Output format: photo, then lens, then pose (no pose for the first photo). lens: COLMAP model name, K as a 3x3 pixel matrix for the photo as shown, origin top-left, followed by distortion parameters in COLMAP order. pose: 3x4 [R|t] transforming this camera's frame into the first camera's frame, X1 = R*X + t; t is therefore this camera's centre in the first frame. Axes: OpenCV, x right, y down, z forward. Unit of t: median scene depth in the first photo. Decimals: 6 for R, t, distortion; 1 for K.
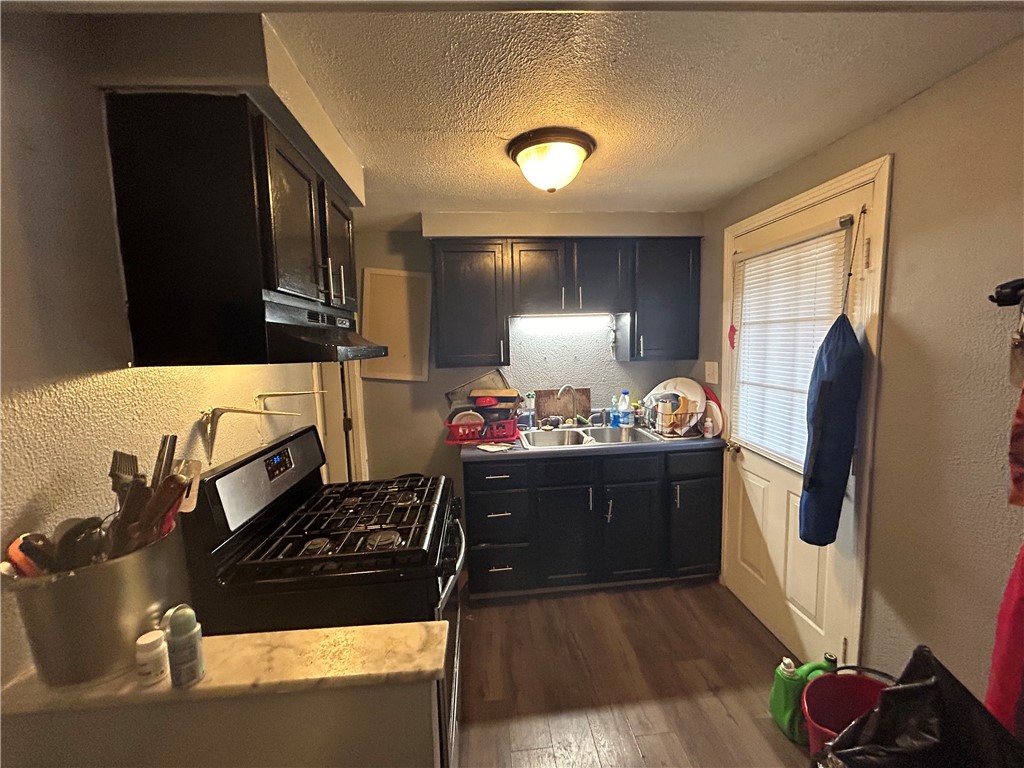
lens RADIAL K [[413.9, 0, 514.1], [0, 413.9, 382.9], [0, 0, 1]] dist [-0.000747, -0.000180]
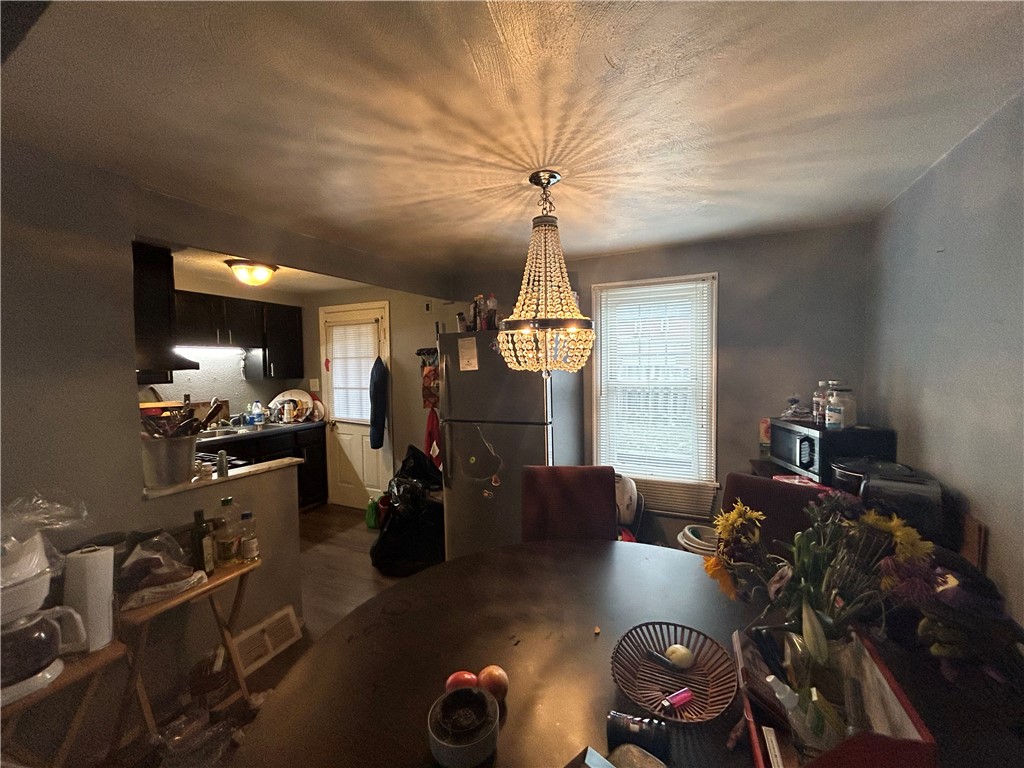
lens RADIAL K [[413.9, 0, 514.1], [0, 413.9, 382.9], [0, 0, 1]] dist [-0.000747, -0.000180]
pose [[0.495928, -0.018828, 0.868160, -0.662414], [0.088957, 0.995607, -0.029225, 0.098146], [-0.863795, 0.091723, 0.495424, -0.638441]]
